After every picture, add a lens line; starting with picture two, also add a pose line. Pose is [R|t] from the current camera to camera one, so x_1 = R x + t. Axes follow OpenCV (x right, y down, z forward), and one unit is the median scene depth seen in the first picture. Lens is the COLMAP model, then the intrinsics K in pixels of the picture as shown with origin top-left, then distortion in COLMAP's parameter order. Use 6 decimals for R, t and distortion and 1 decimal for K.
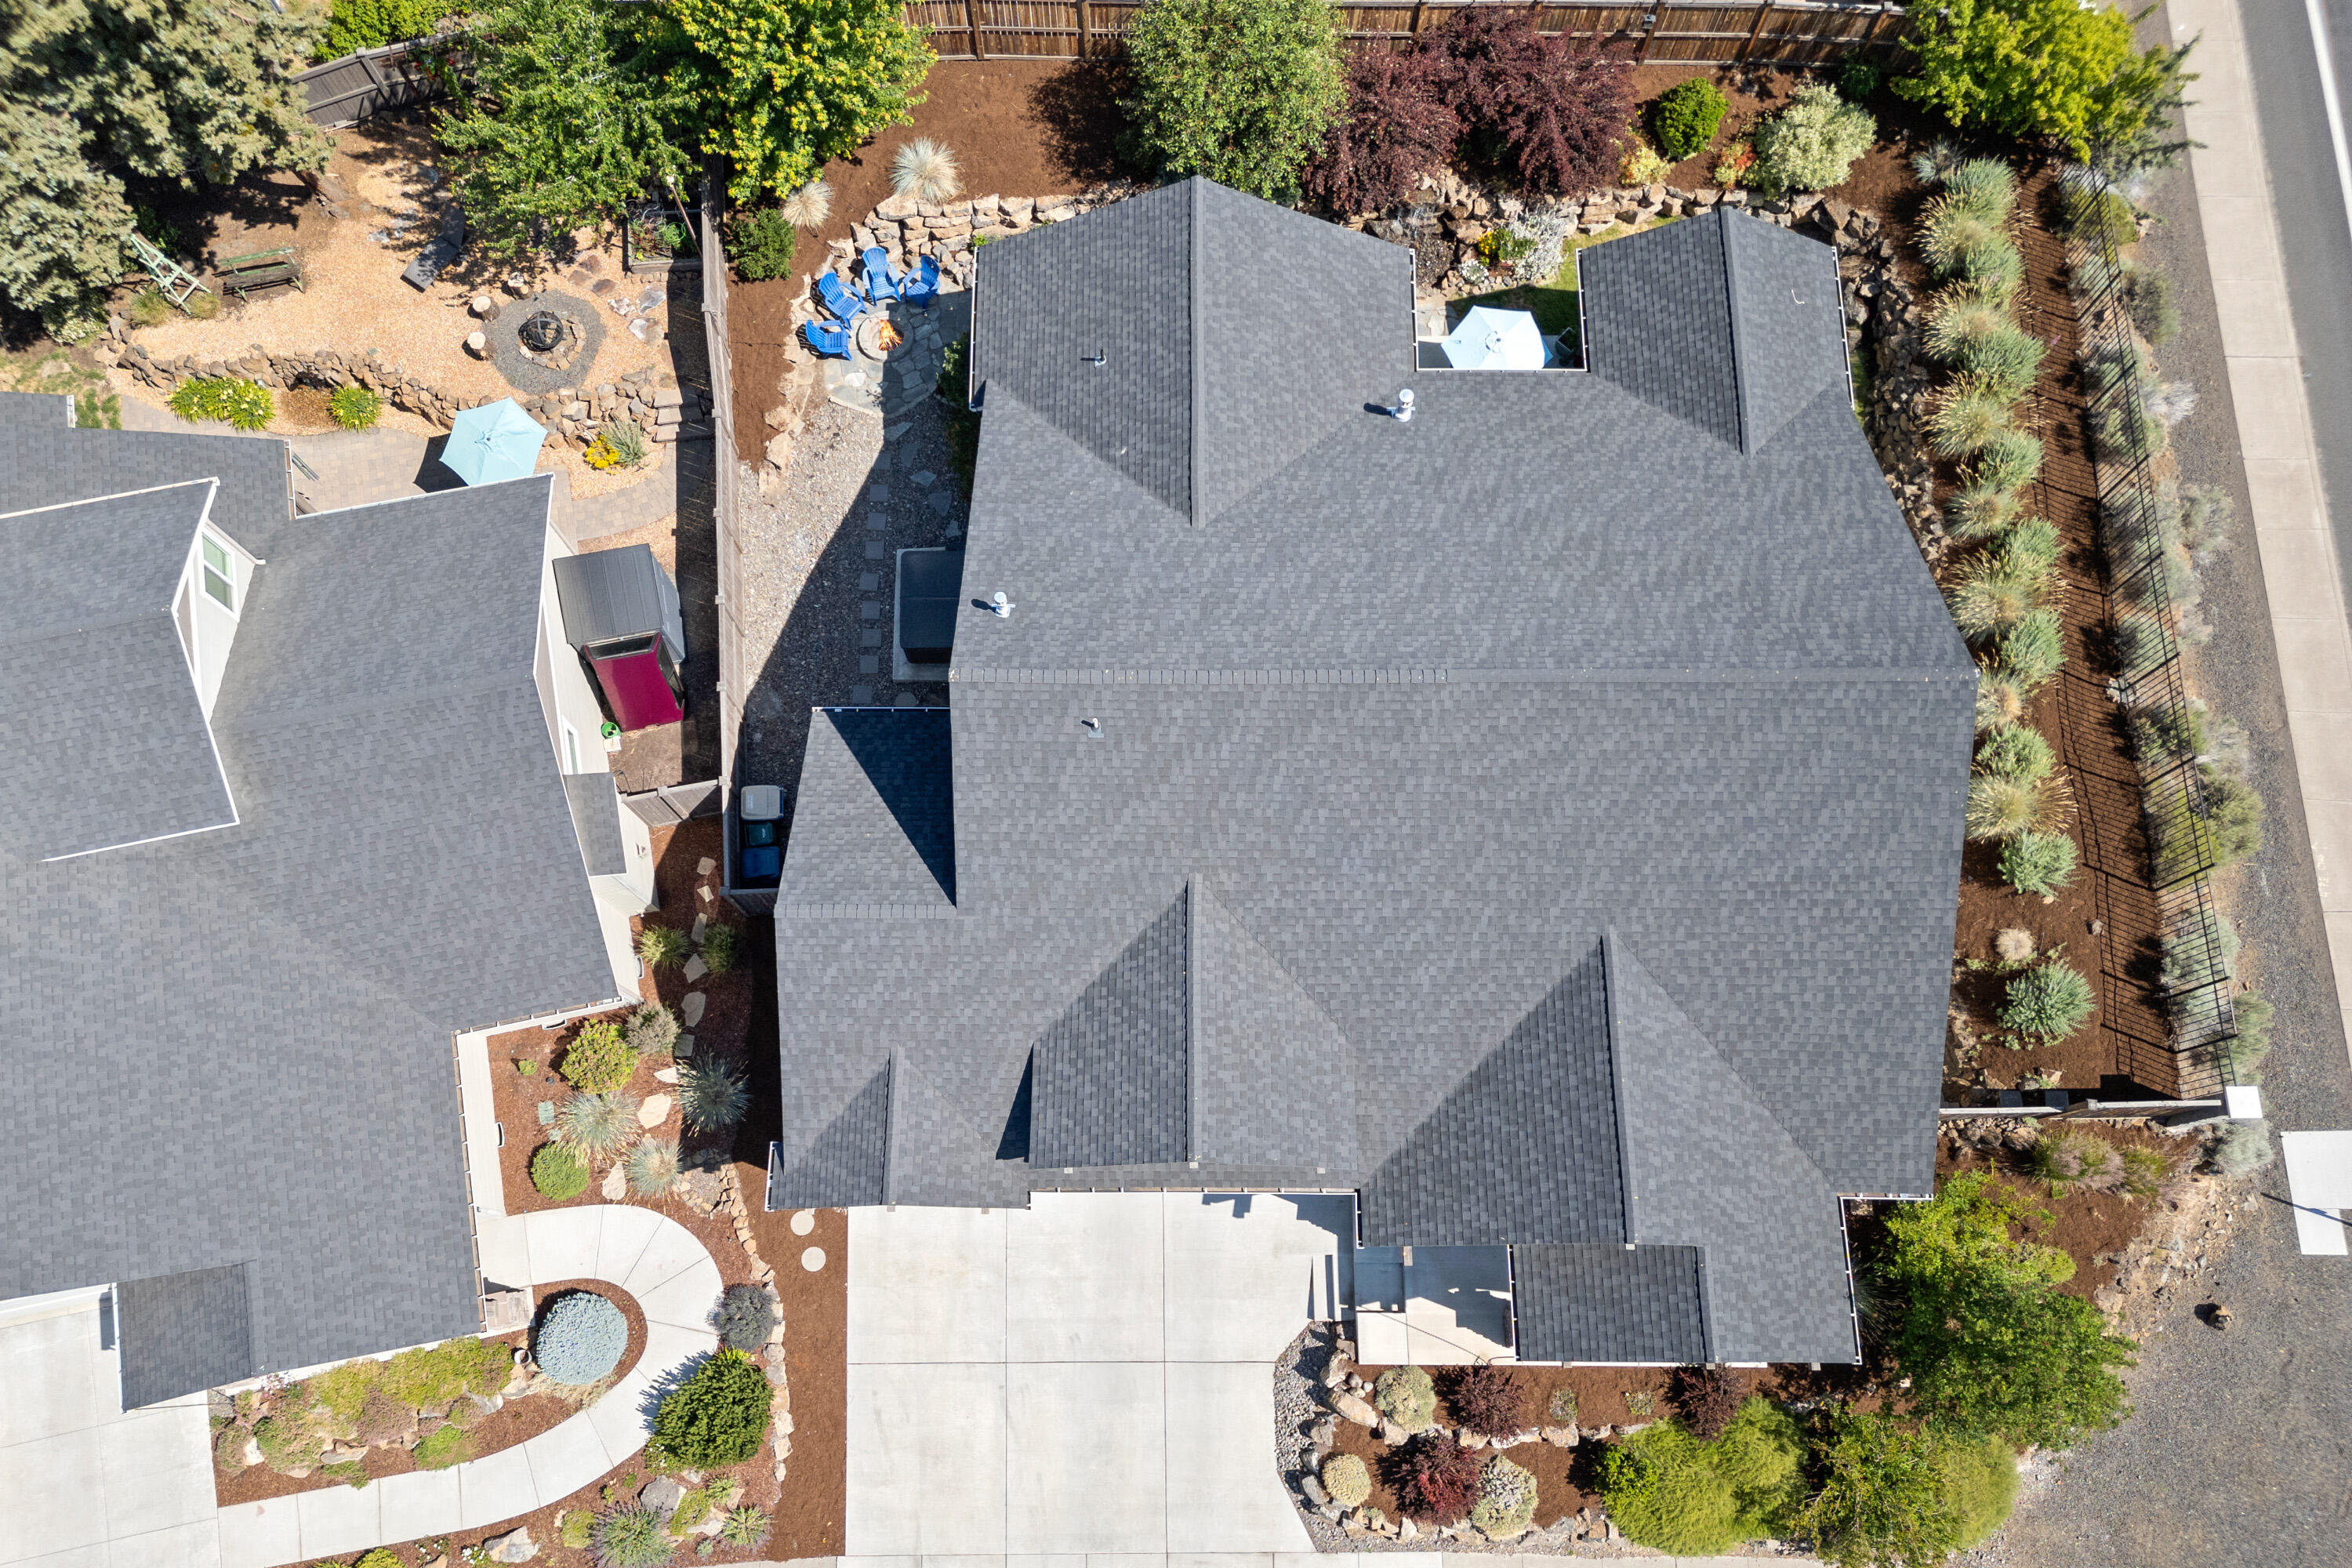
lens RADIAL K [[1692.3, 0, 1177.5], [0, 1692.3, 883.8], [0, 0, 1]] dist [0.084934, -0.082436]
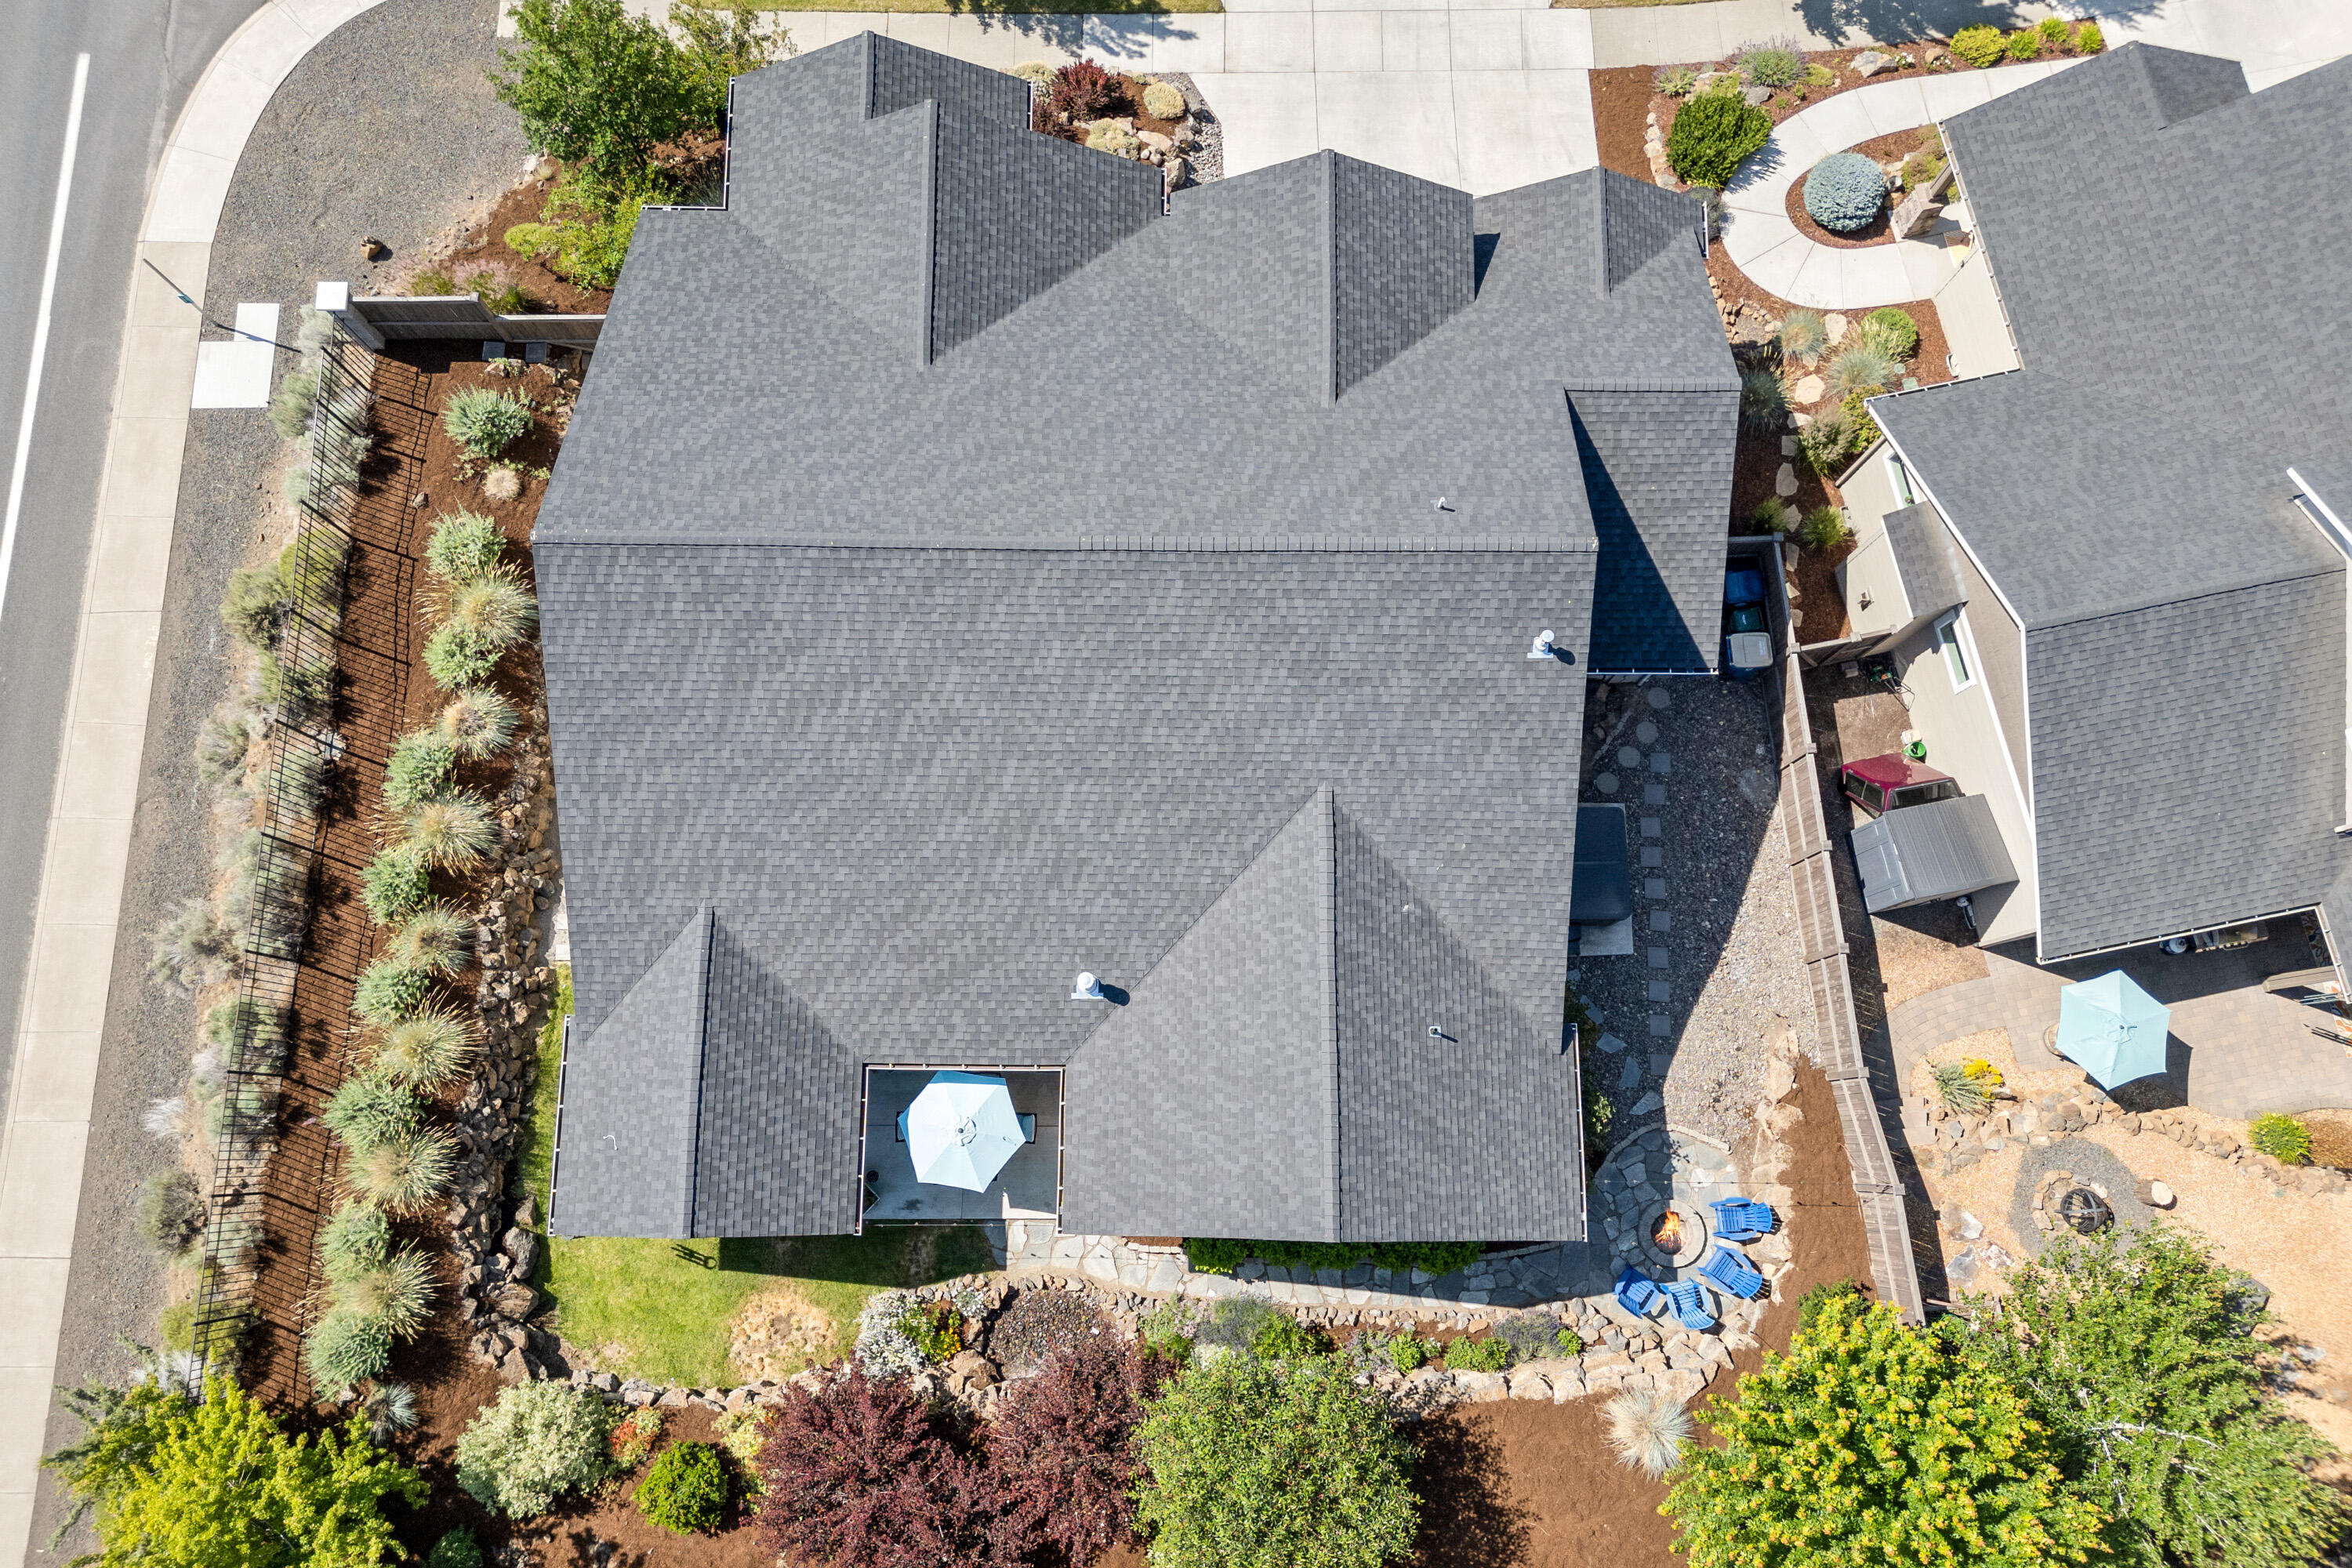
lens RADIAL K [[1705.1, 0, 1178.2], [0, 1705.1, 728.1], [0, 0, 1]] dist [0.037745, -0.003073]
pose [[-0.999952, -0.009181, -0.003401, 0.084332], [0.006595, -0.888375, 0.459071, -0.531504], [-0.007236, 0.459027, 0.888393, 0.151105]]
